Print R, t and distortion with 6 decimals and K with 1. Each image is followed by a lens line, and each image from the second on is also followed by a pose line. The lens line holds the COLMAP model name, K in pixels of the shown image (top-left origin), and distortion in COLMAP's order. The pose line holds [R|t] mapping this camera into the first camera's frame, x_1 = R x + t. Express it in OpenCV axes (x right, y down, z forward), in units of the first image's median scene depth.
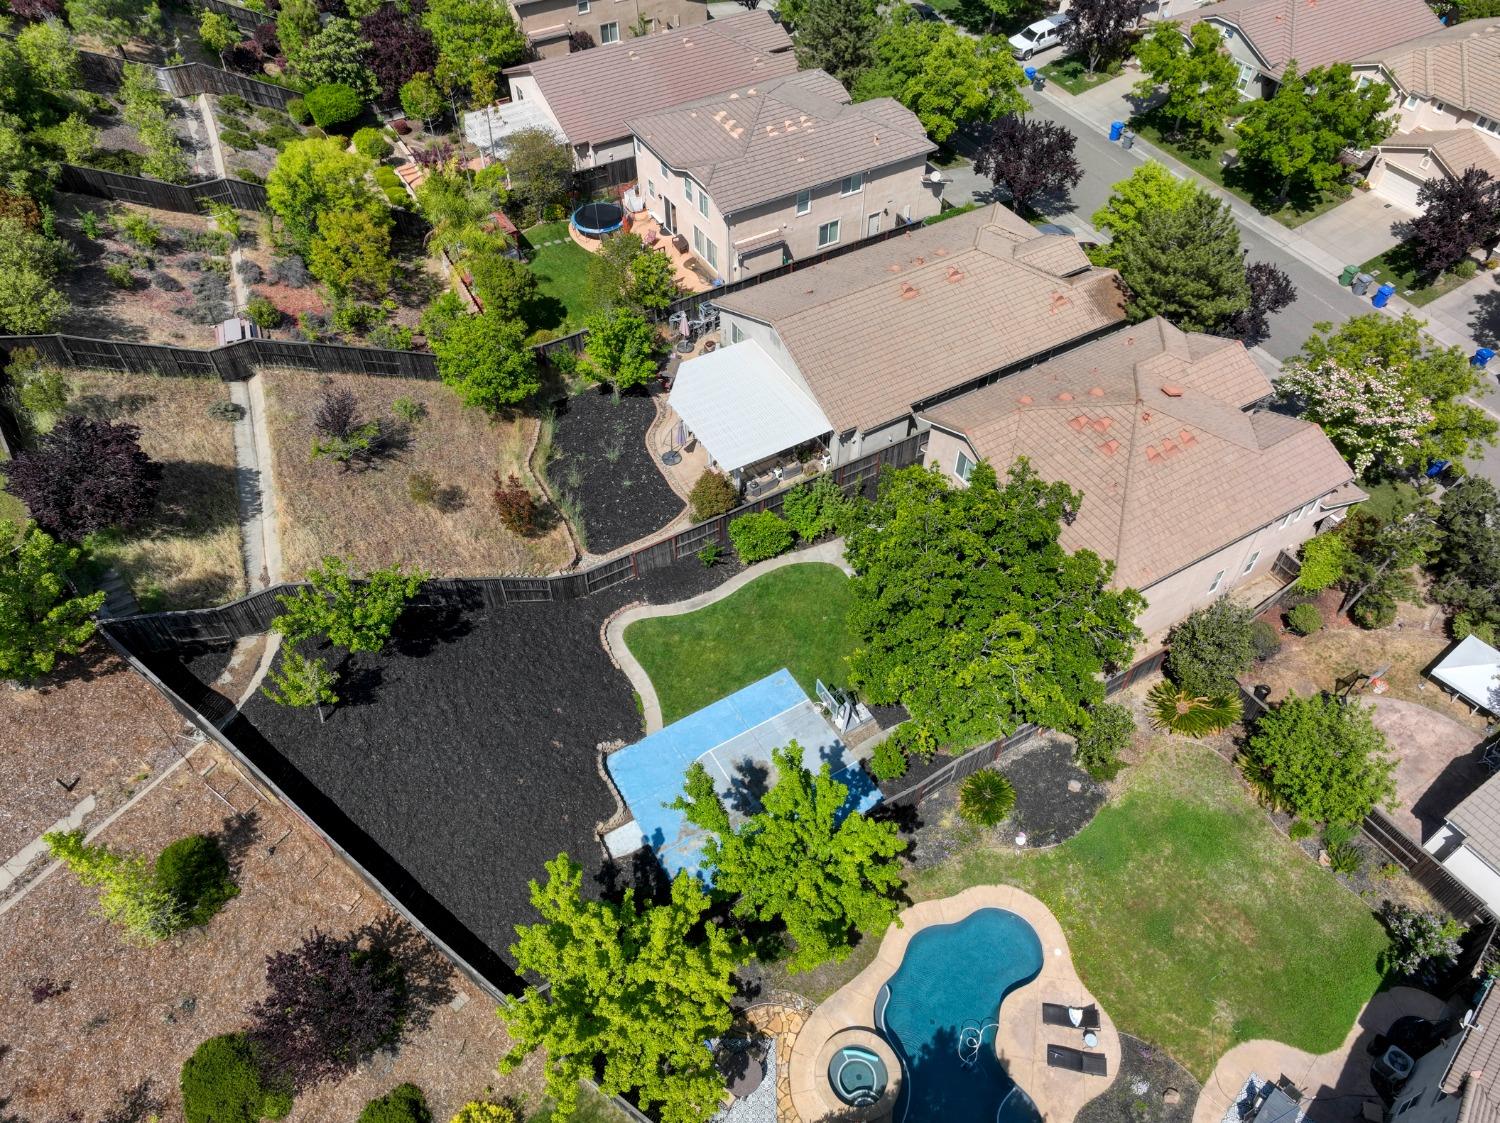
lens RADIAL K [[1054.5, 0, 745.7], [0, 1054.5, 564.0], [0, 0, 1]] dist [-0.001205, 0.021352]
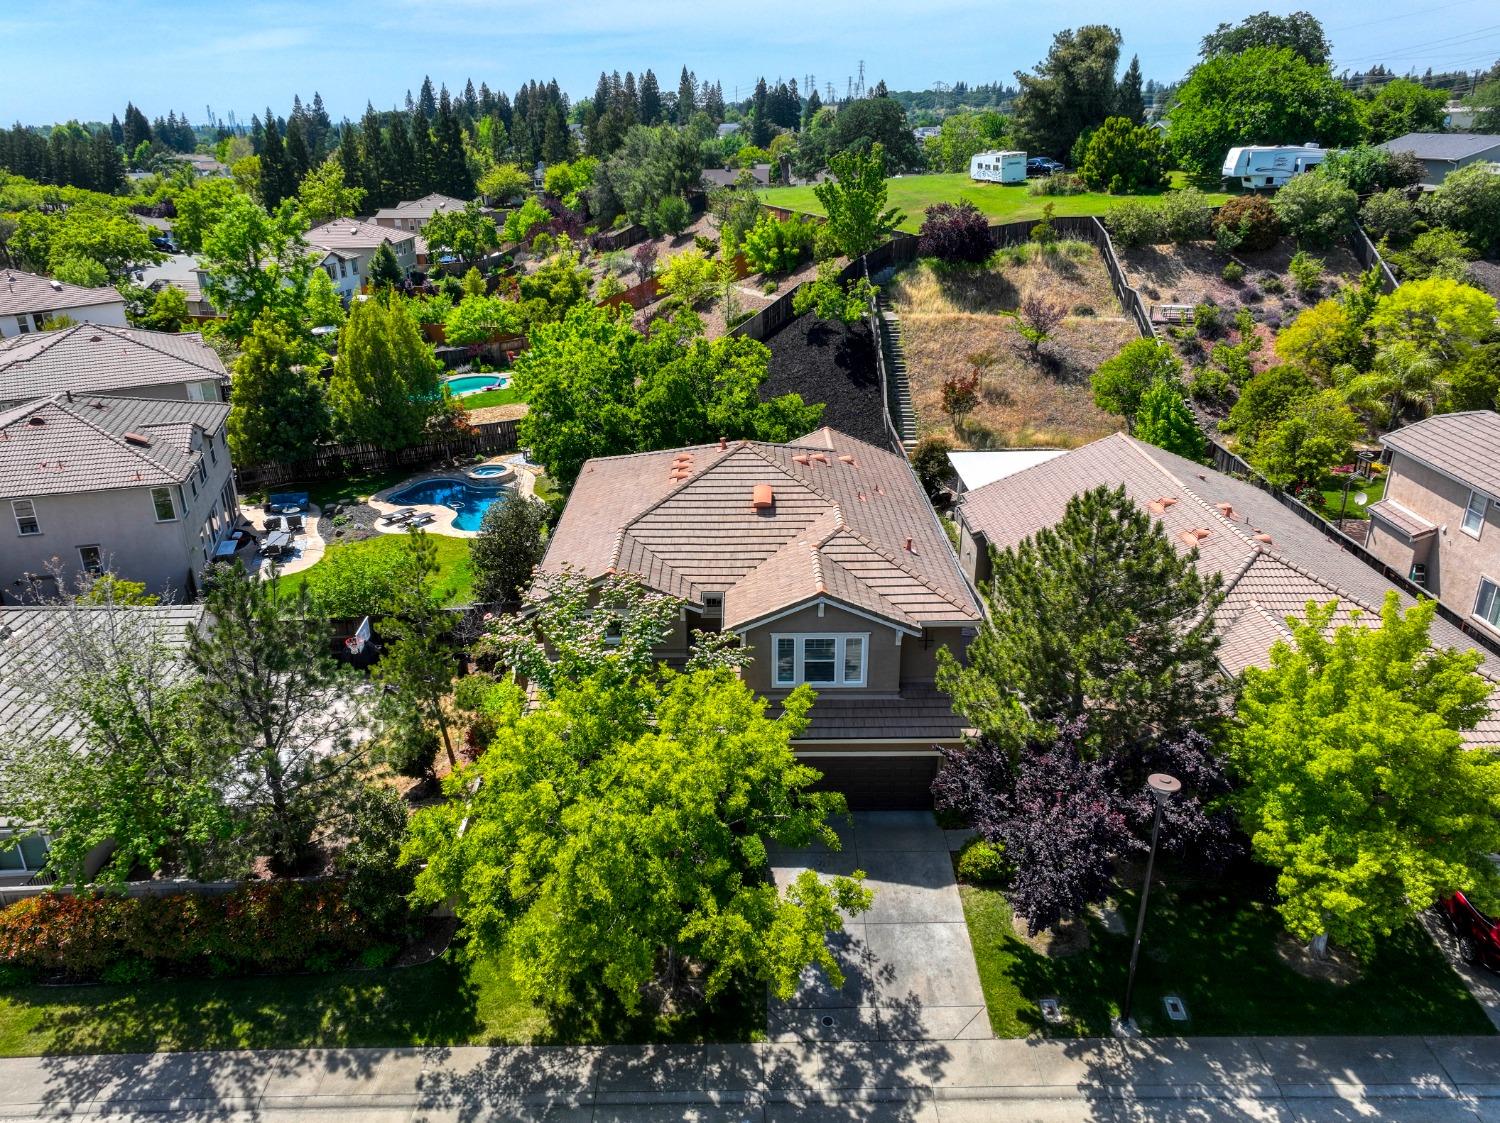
lens RADIAL K [[1055.7, 0, 725.0], [0, 1055.7, 581.7], [0, 0, 1]] dist [-0.003540, 0.024804]
pose [[-0.505757, 0.364411, -0.781930, 1.124123], [-0.636022, 0.454855, 0.623364, -0.637801], [0.582825, 0.812596, 0.001727, 1.161176]]
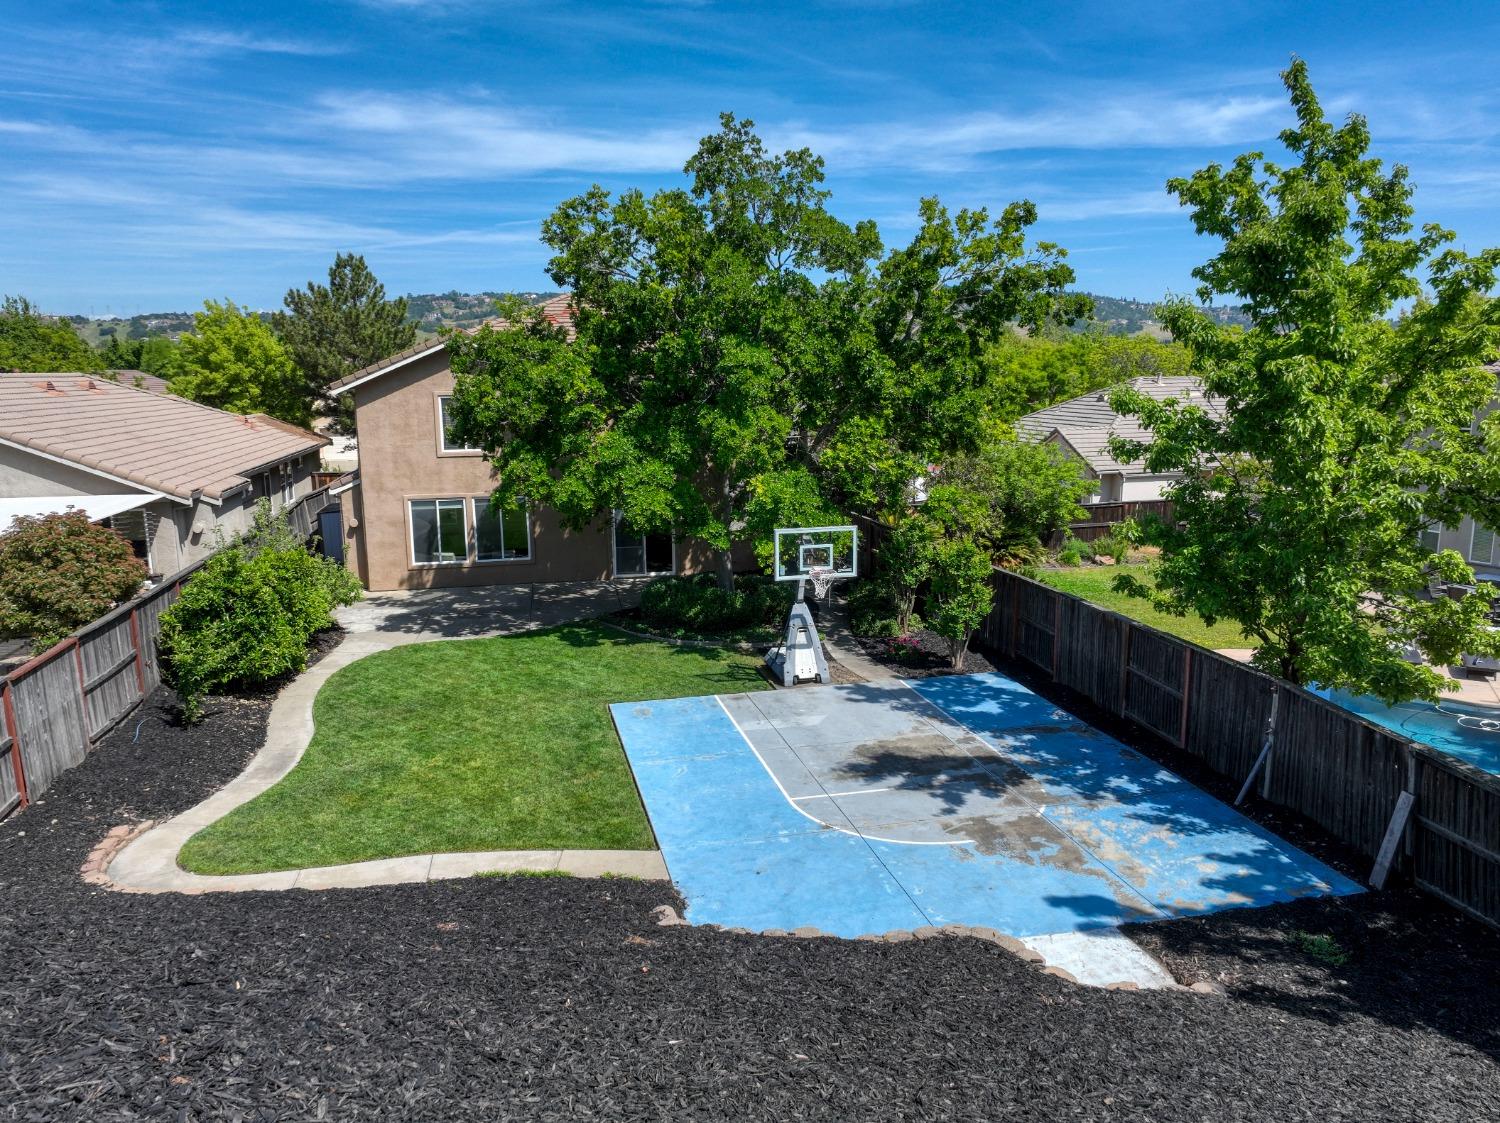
lens RADIAL K [[1051.1, 0, 750.0], [0, 1051.1, 561.5], [0, 0, 1]] dist [0.009078, 0.003720]
pose [[0.299214, -0.165134, 0.939788, -0.347603], [0.721481, 0.683710, -0.109571, 0.159355], [-0.624449, 0.710824, 0.323717, 0.878391]]
